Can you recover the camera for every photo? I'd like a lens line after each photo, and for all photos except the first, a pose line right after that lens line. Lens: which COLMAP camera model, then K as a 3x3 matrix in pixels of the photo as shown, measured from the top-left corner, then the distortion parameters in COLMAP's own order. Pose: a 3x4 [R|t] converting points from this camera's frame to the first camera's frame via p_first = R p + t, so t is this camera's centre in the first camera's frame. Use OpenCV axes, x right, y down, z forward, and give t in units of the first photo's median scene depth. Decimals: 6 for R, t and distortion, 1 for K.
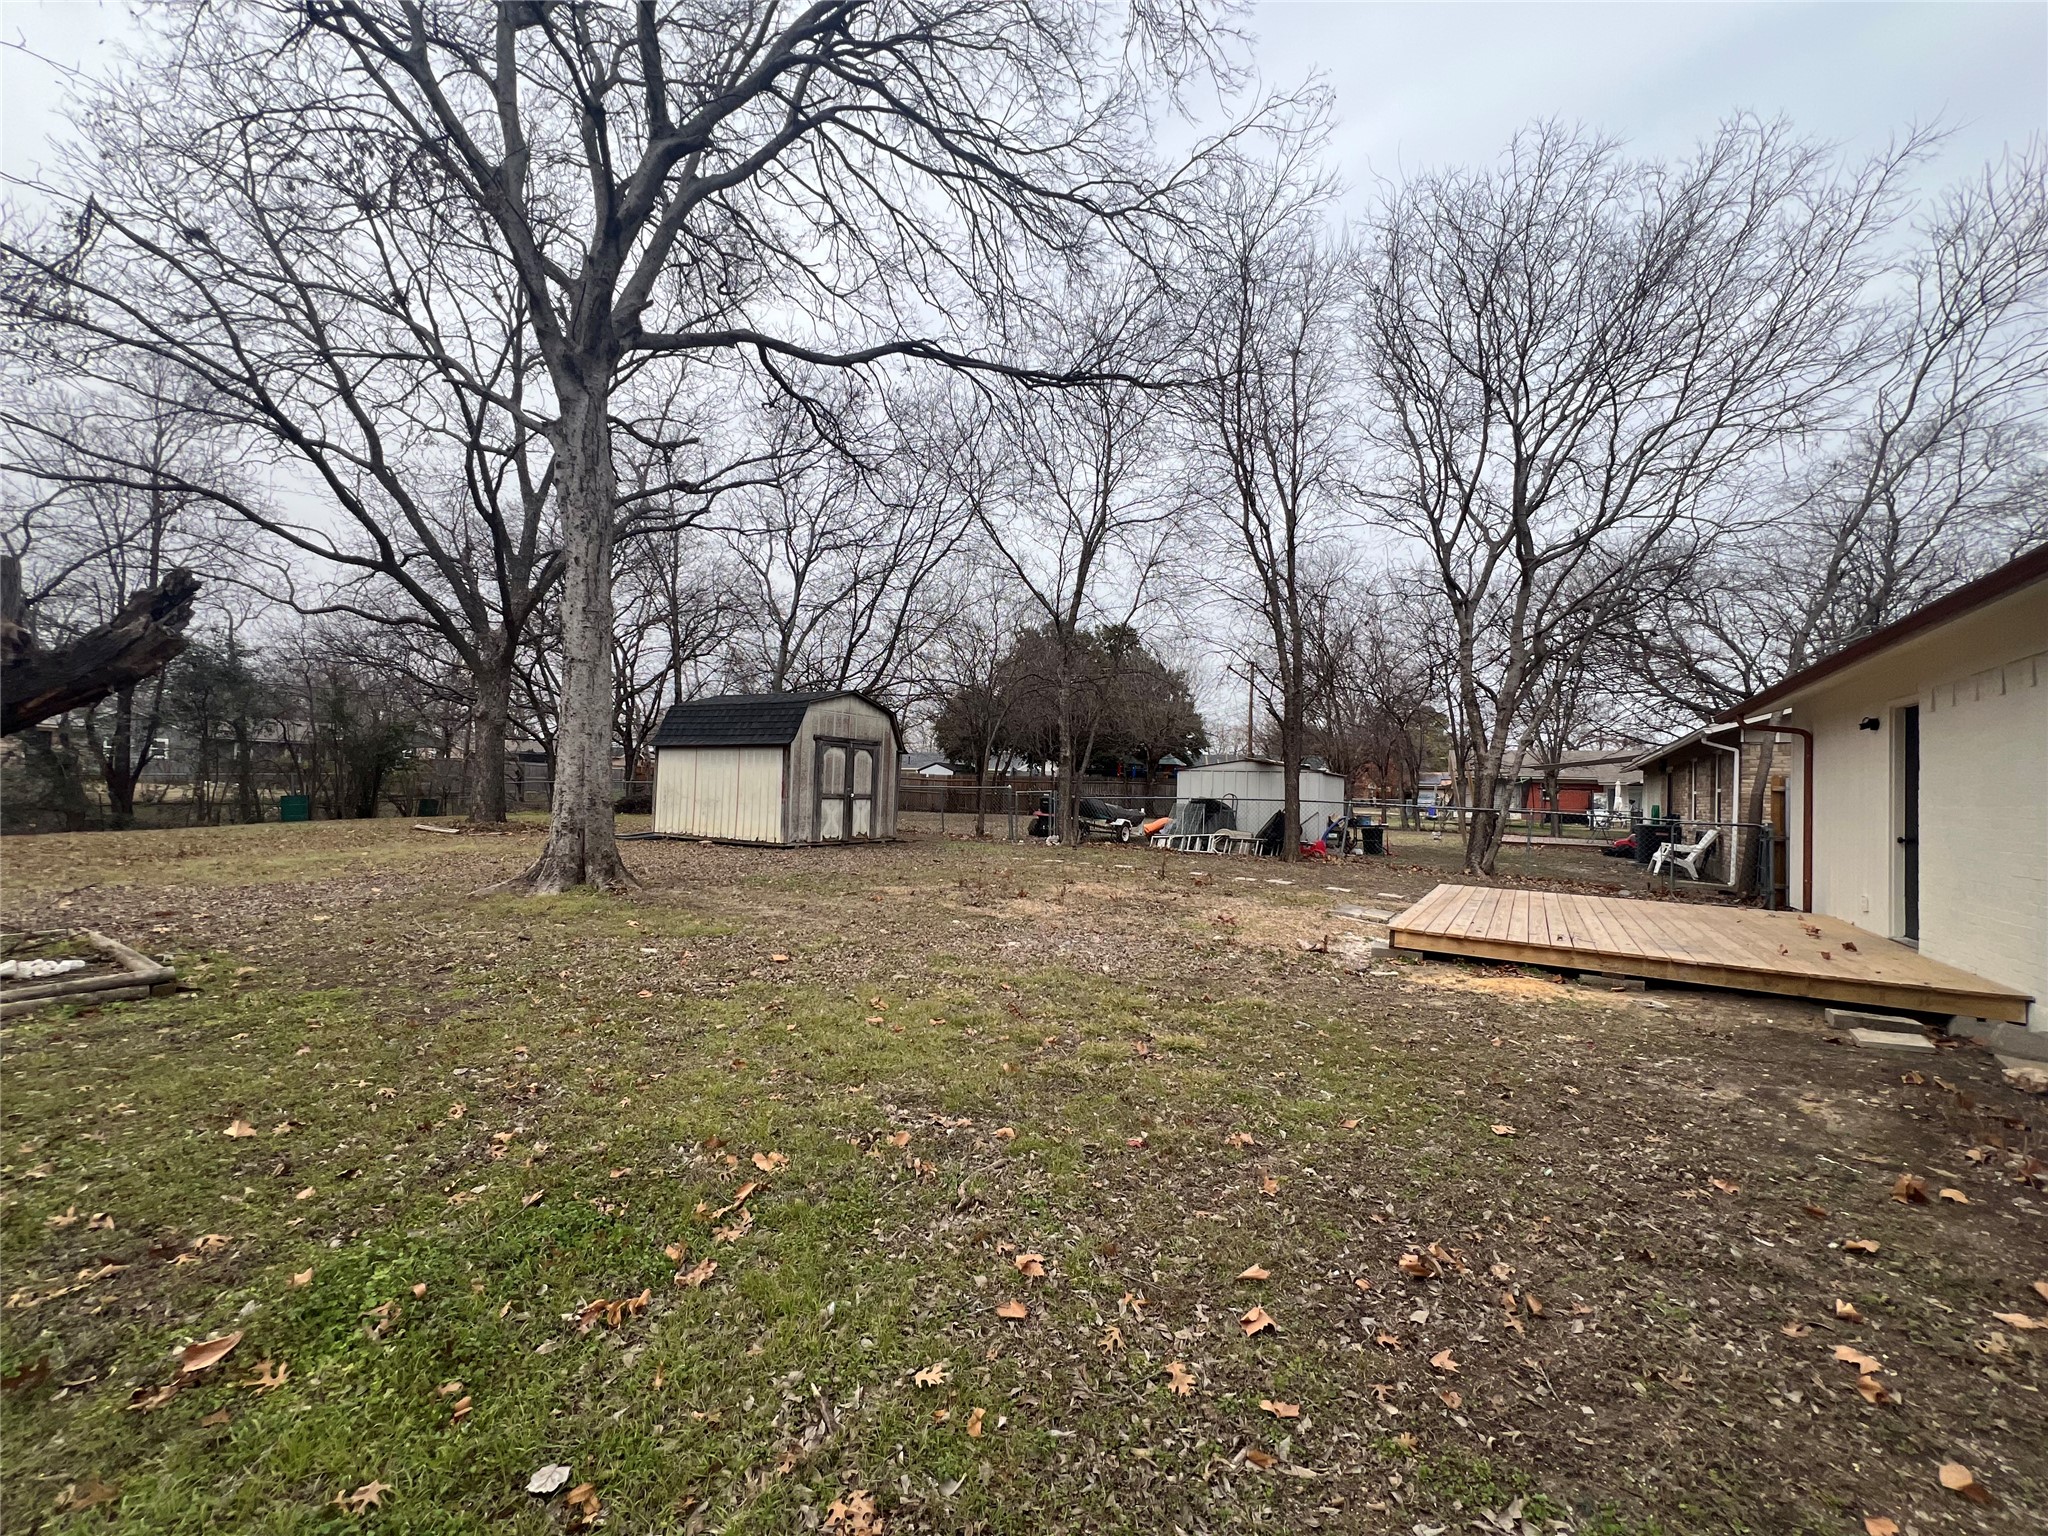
lens RADIAL K [[815.2, 0, 1016.4], [0, 815.2, 770.7], [0, 0, 1]] dist [-0.001404, 0.000270]
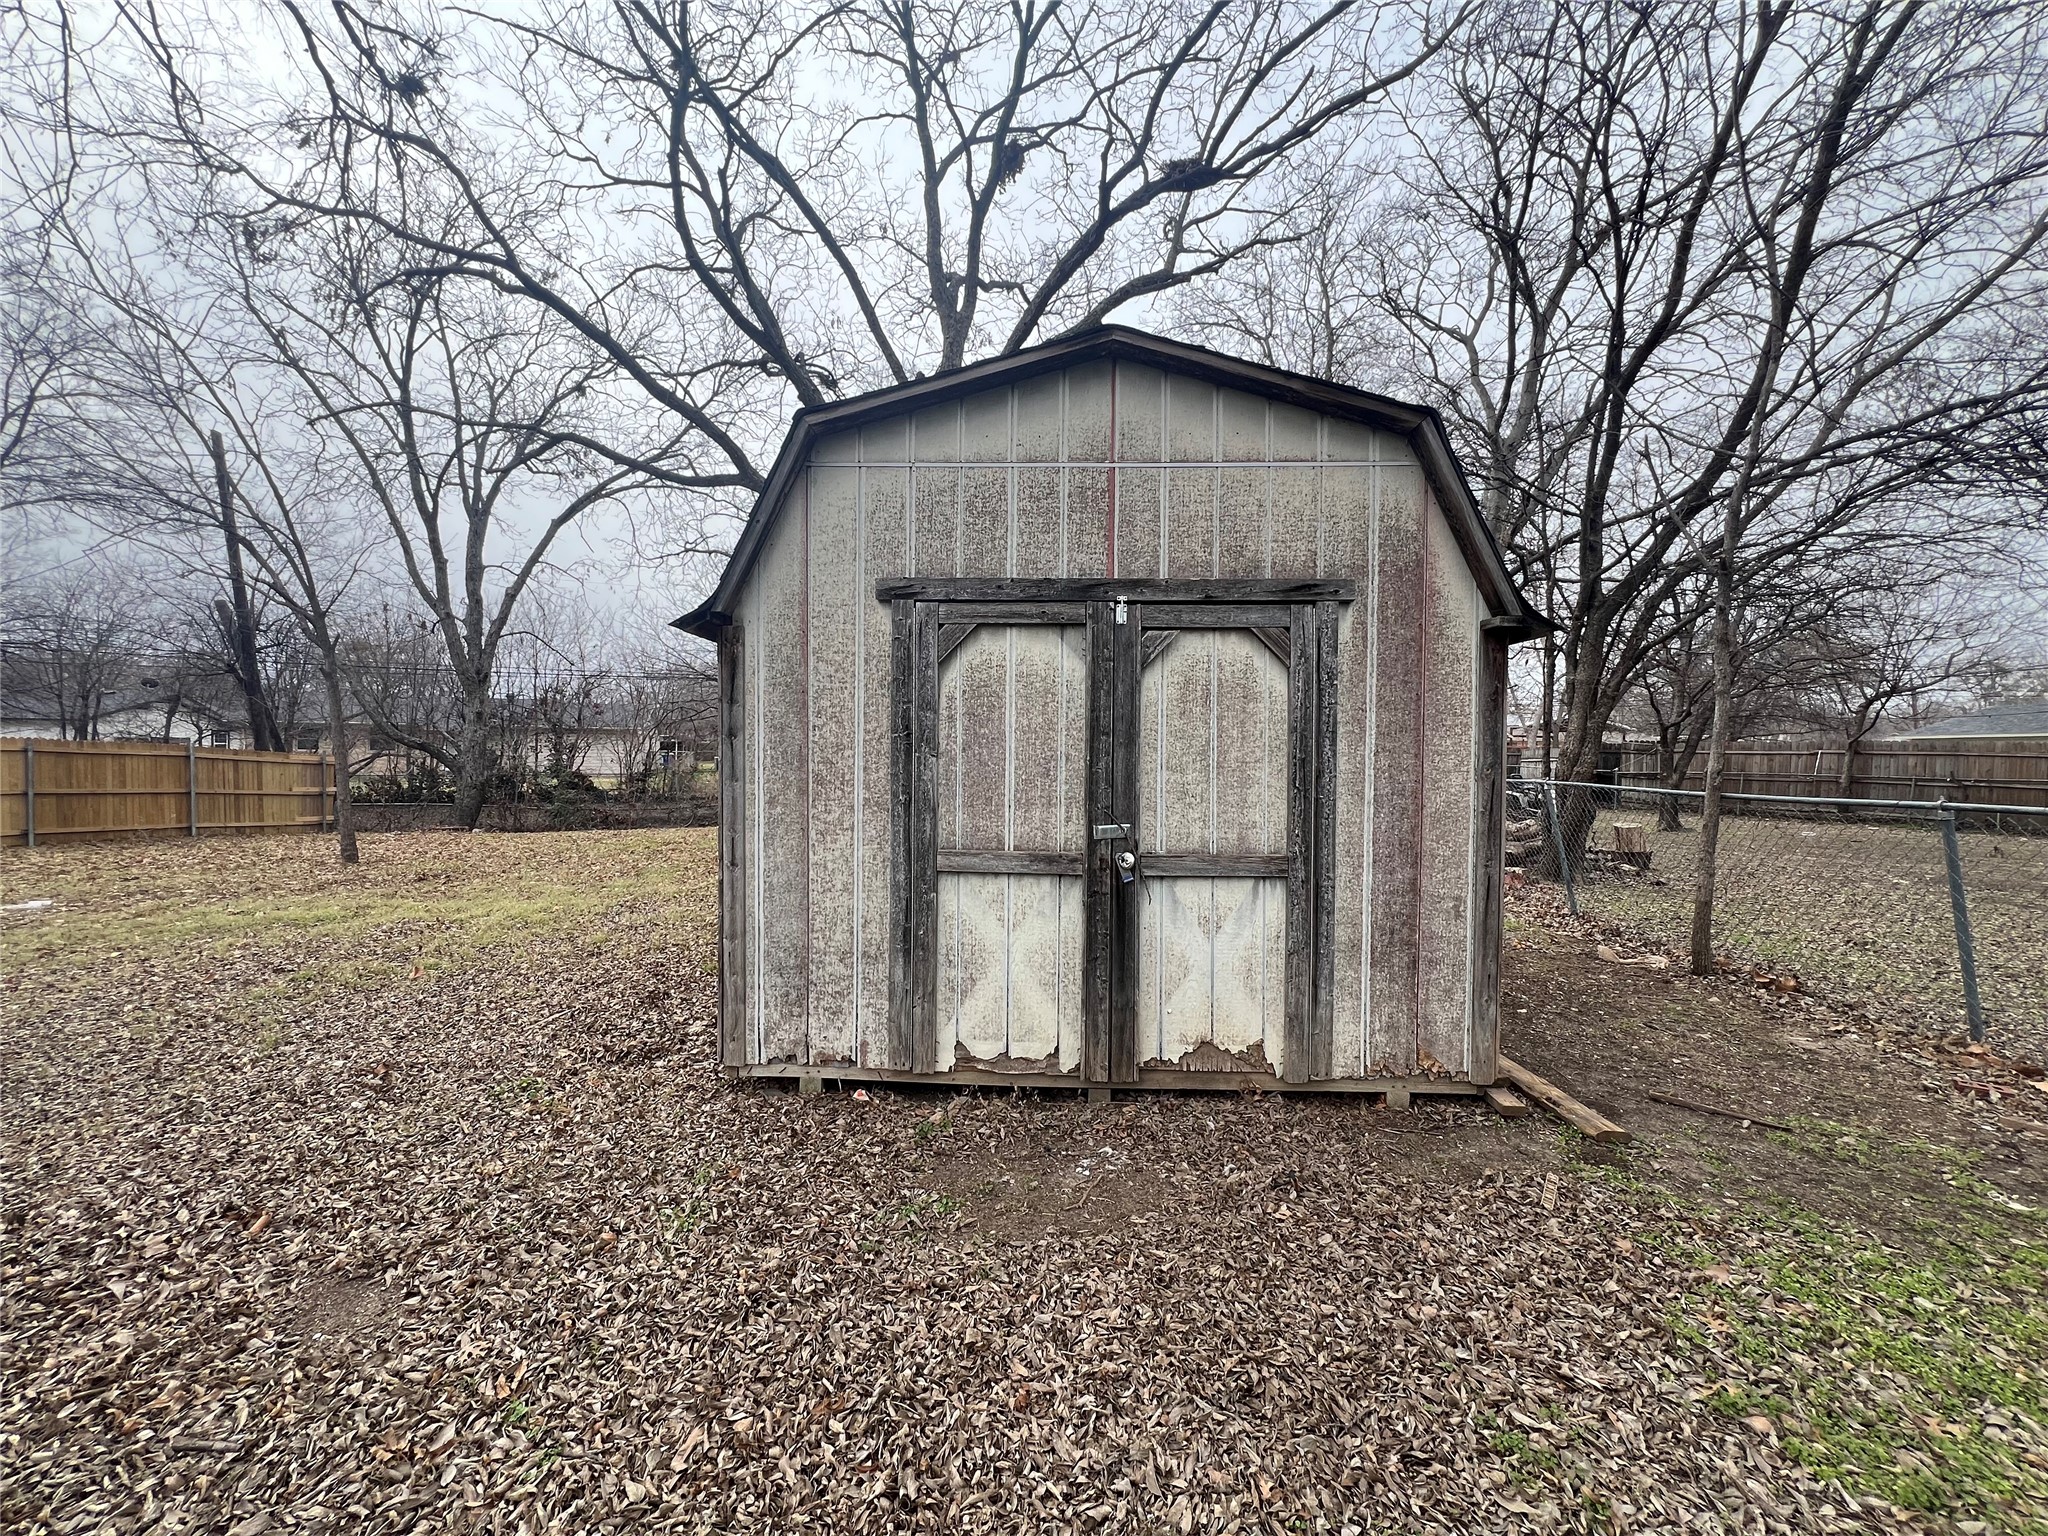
lens RADIAL K [[815.2, 0, 1016.5], [0, 815.2, 763.0], [0, 0, 1]] dist [-0.001404, 0.000270]
pose [[0.493090, -0.014295, -0.869861, -0.119566], [0.024071, 0.999706, -0.002784, 0.019111], [0.869645, -0.019566, 0.493289, 2.639027]]
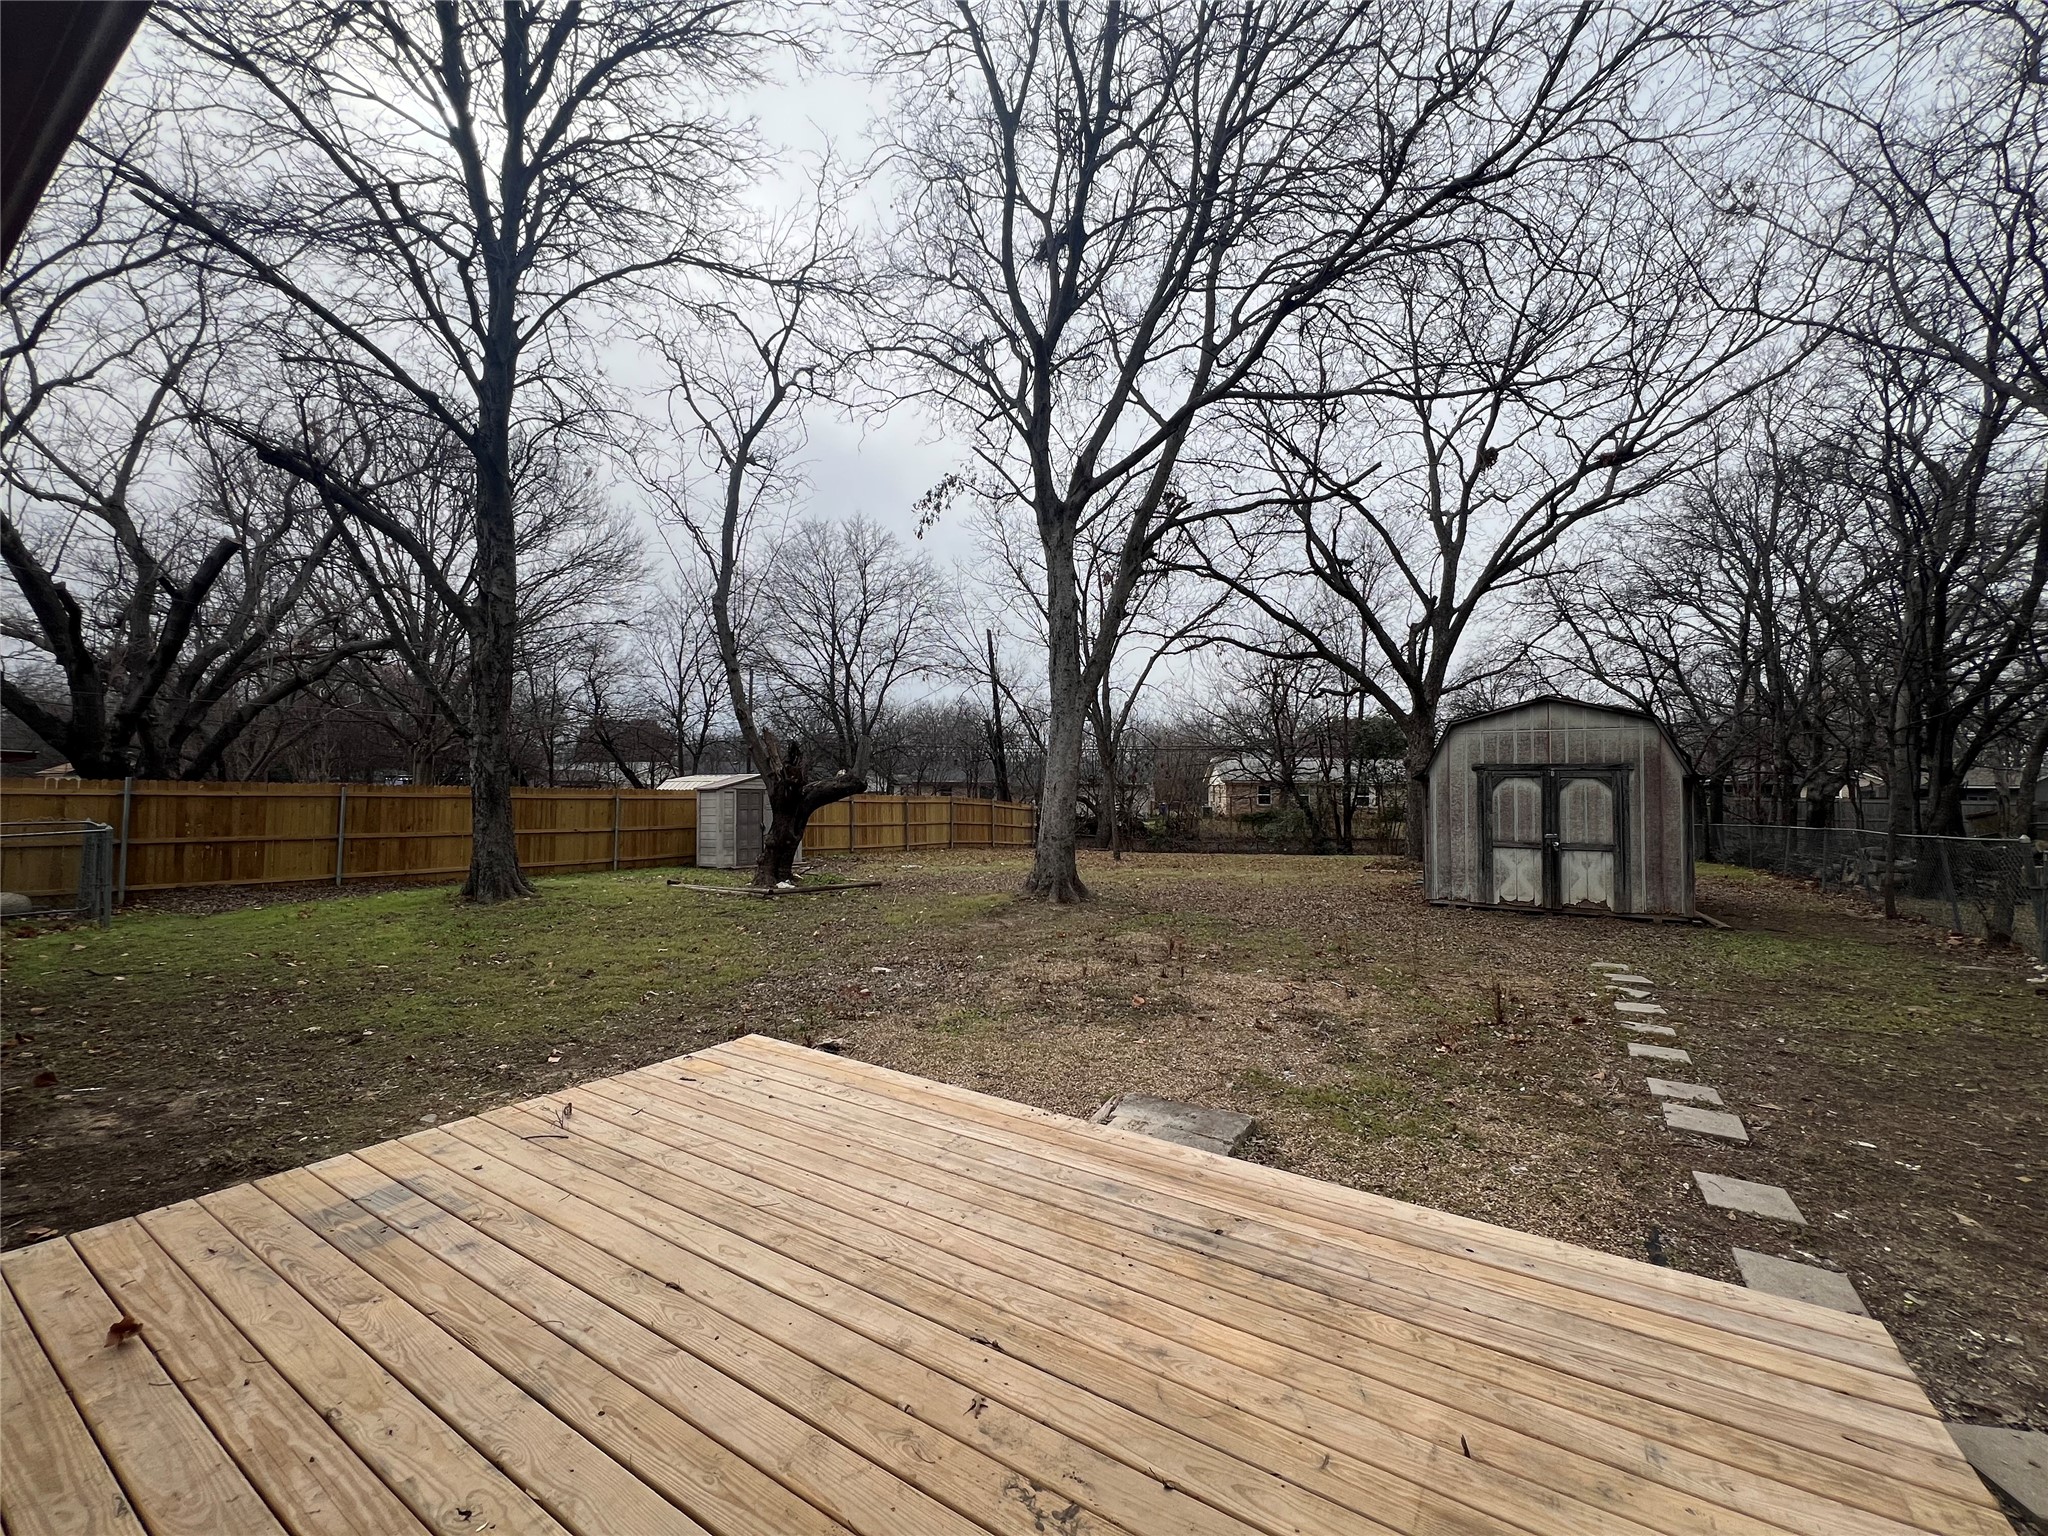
lens RADIAL K [[815.2, 0, 1019.1], [0, 815.2, 766.9], [0, 0, 1]] dist [-0.001404, 0.000270]
pose [[0.009701, -0.065350, -0.997815, 1.507058], [0.010350, 0.997815, -0.065250, 0.014306], [0.999899, -0.009695, 0.010357, 1.590721]]
